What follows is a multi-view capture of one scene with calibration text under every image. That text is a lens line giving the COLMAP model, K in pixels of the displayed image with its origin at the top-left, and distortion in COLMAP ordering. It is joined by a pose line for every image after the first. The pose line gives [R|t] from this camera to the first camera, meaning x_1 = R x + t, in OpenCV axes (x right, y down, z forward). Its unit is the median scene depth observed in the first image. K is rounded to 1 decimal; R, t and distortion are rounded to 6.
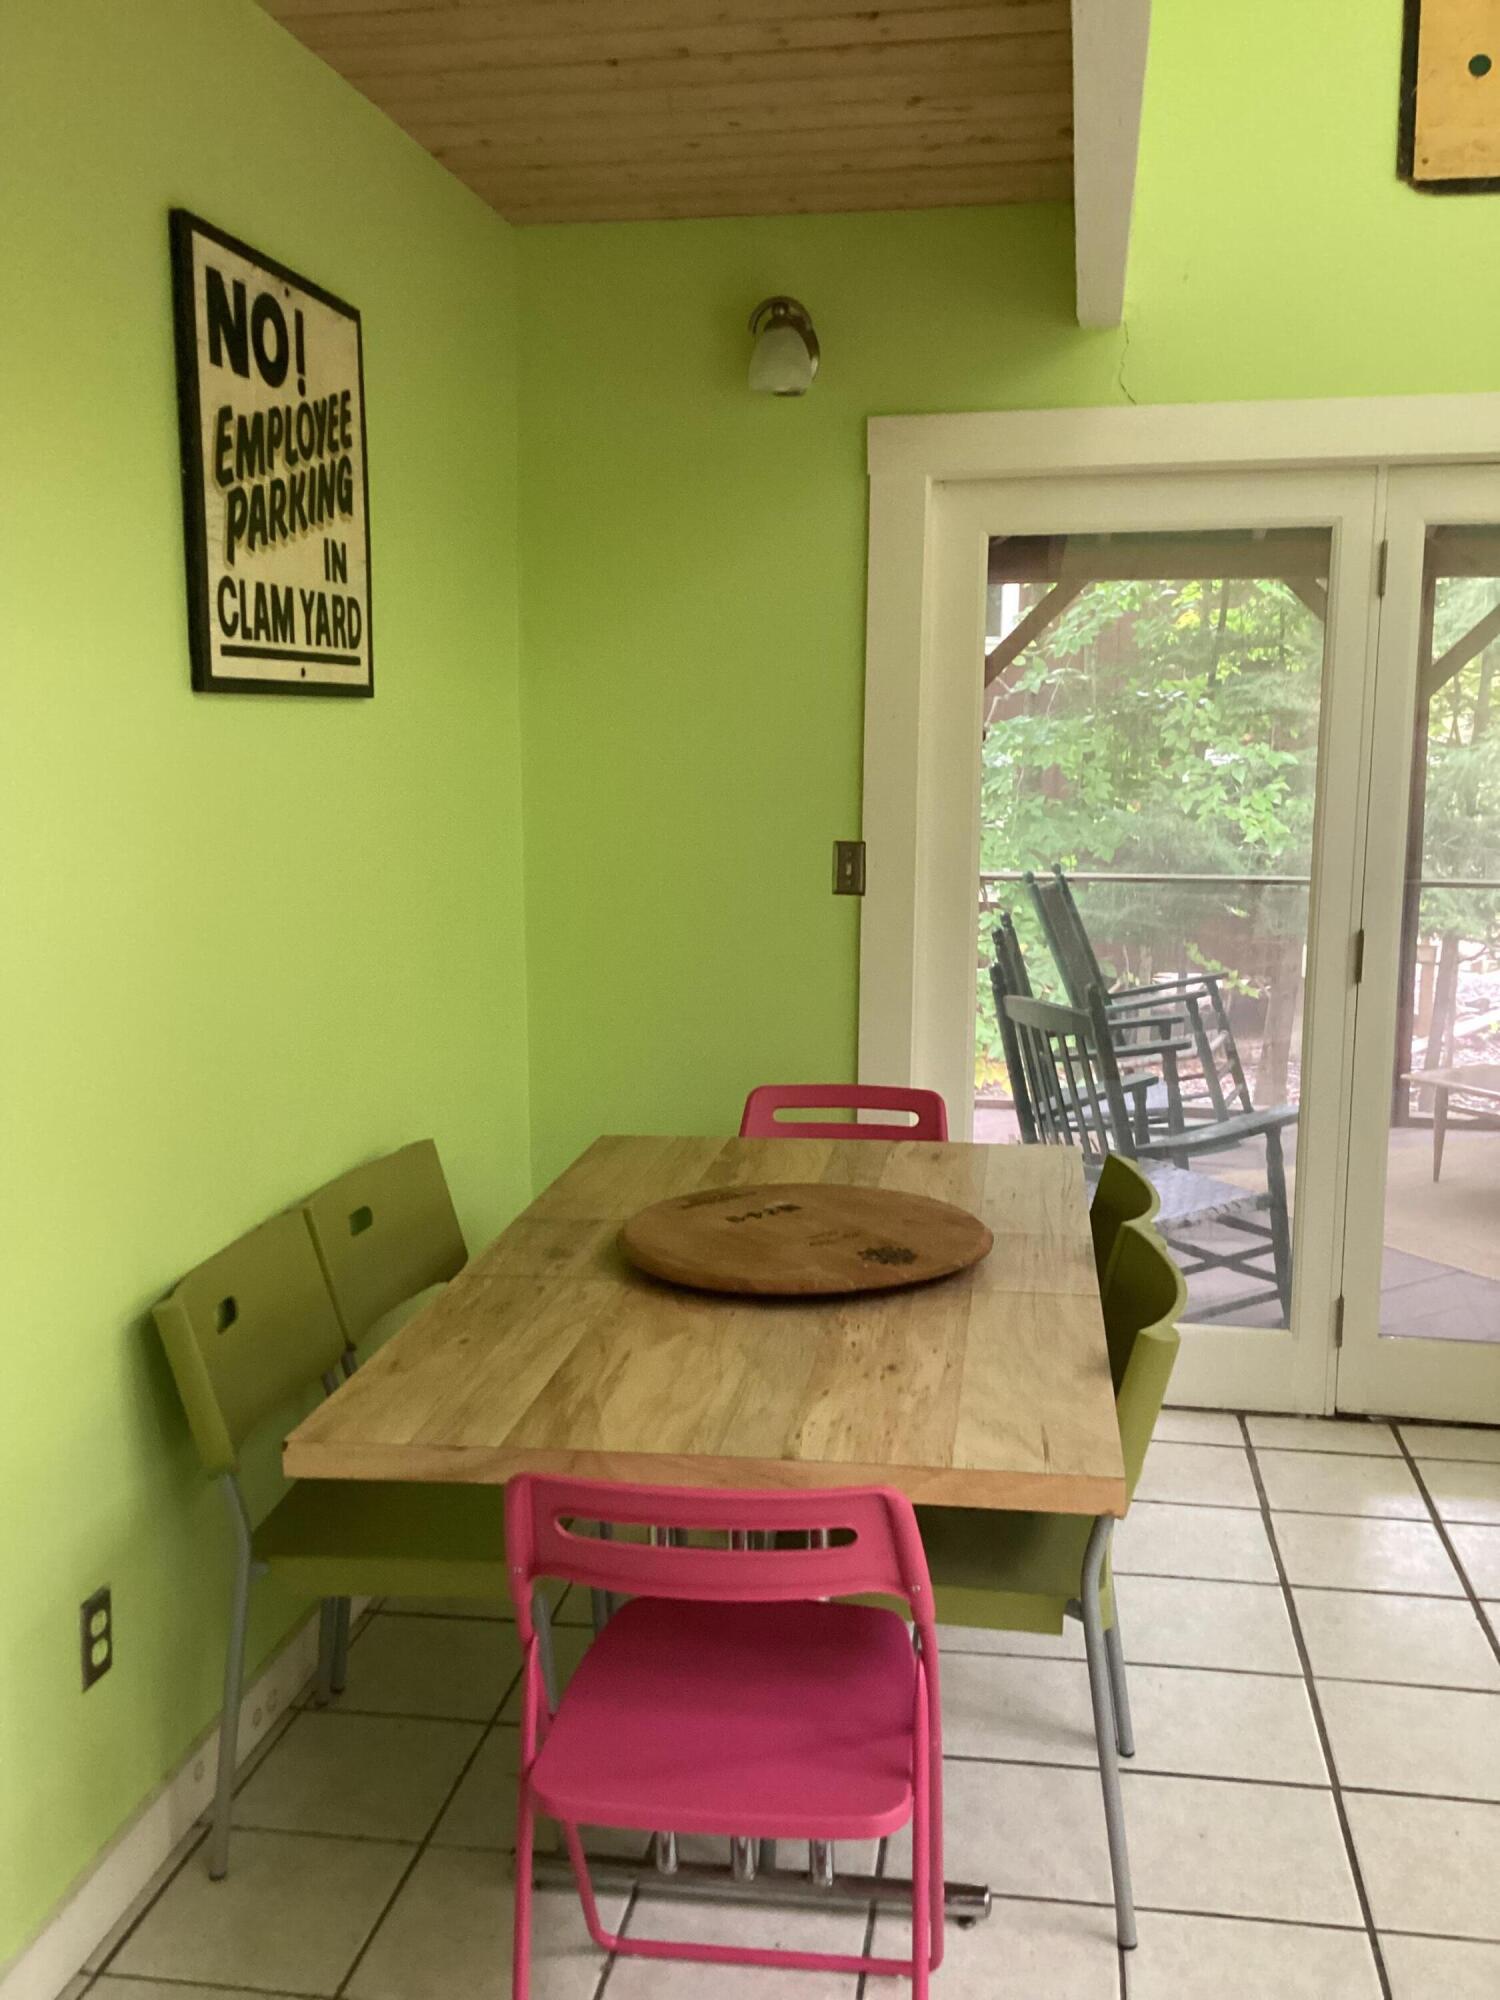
lens RADIAL K [[1837.9, 0, 752.5], [0, 1837.9, 993.8], [0, 0, 1]] dist [0.069346, 0.000000]
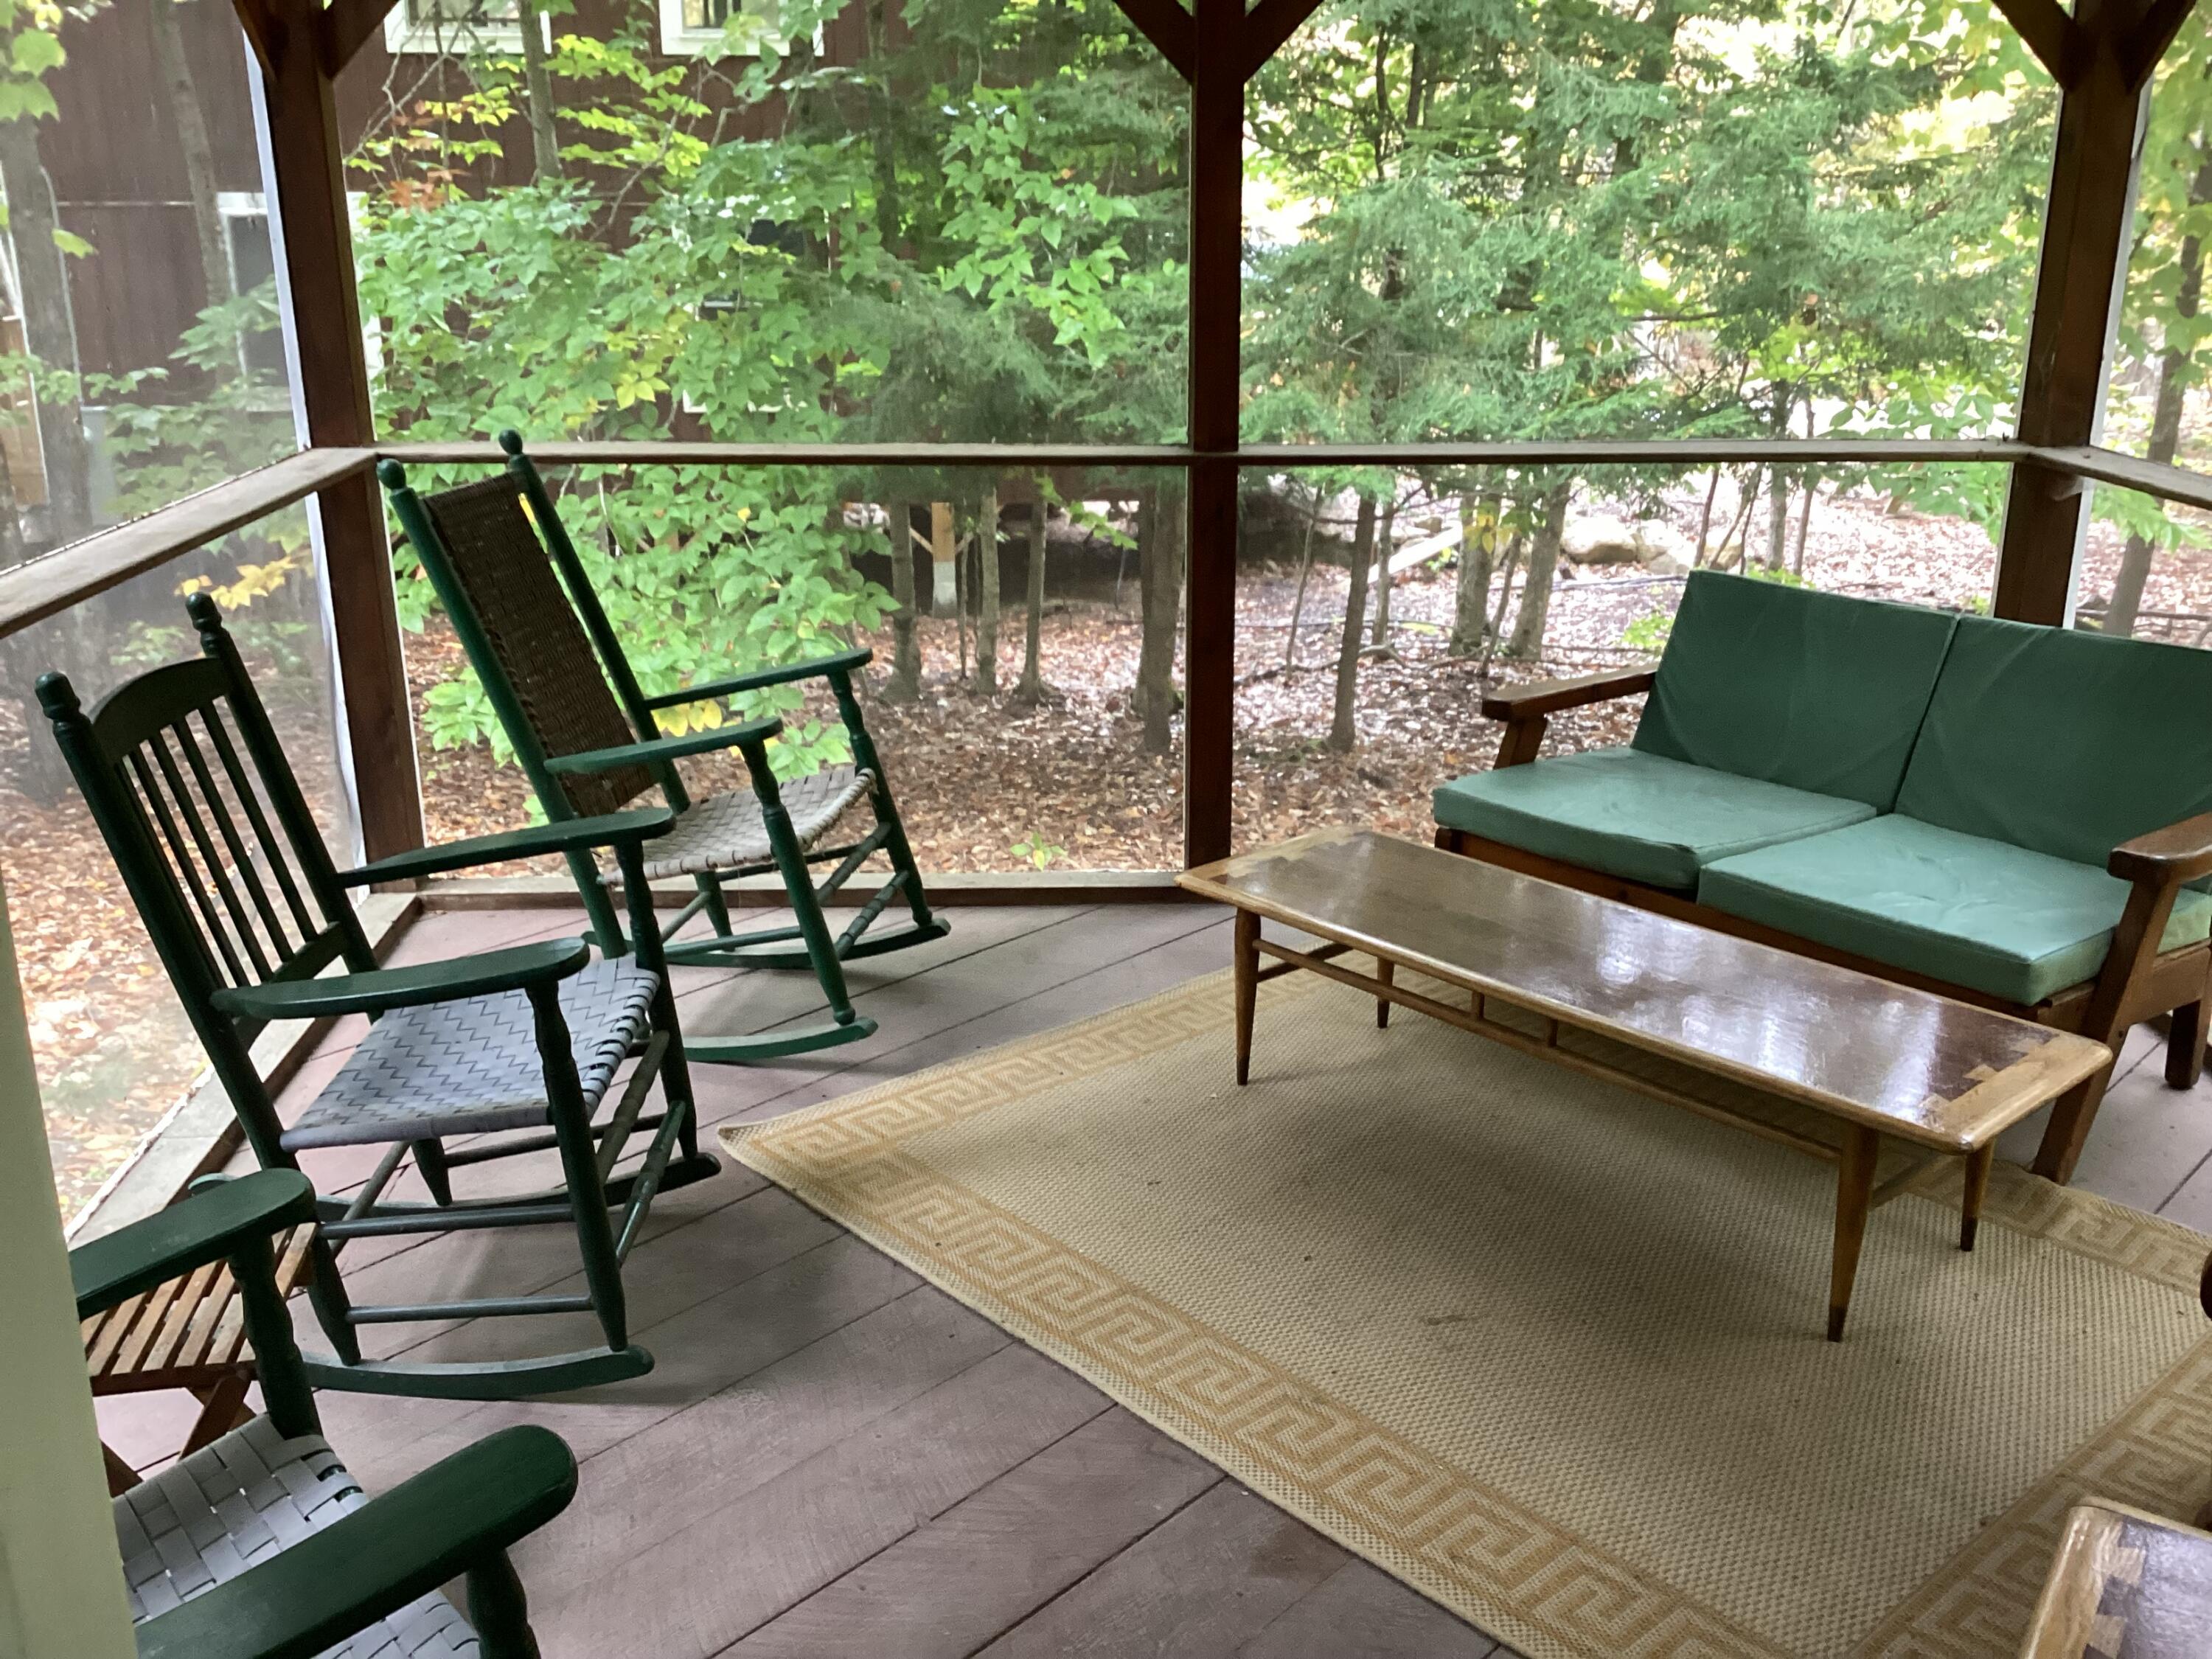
lens RADIAL K [[2032.8, 0, 1107.4], [0, 2032.8, 831.1], [0, 0, 1]] dist [0.069346, 0.000000]
pose [[0.978105, -0.059775, 0.199341, 0.127557], [0.025891, 0.985373, 0.168435, -0.033162], [-0.206493, -0.159586, 0.965346, 0.274274]]
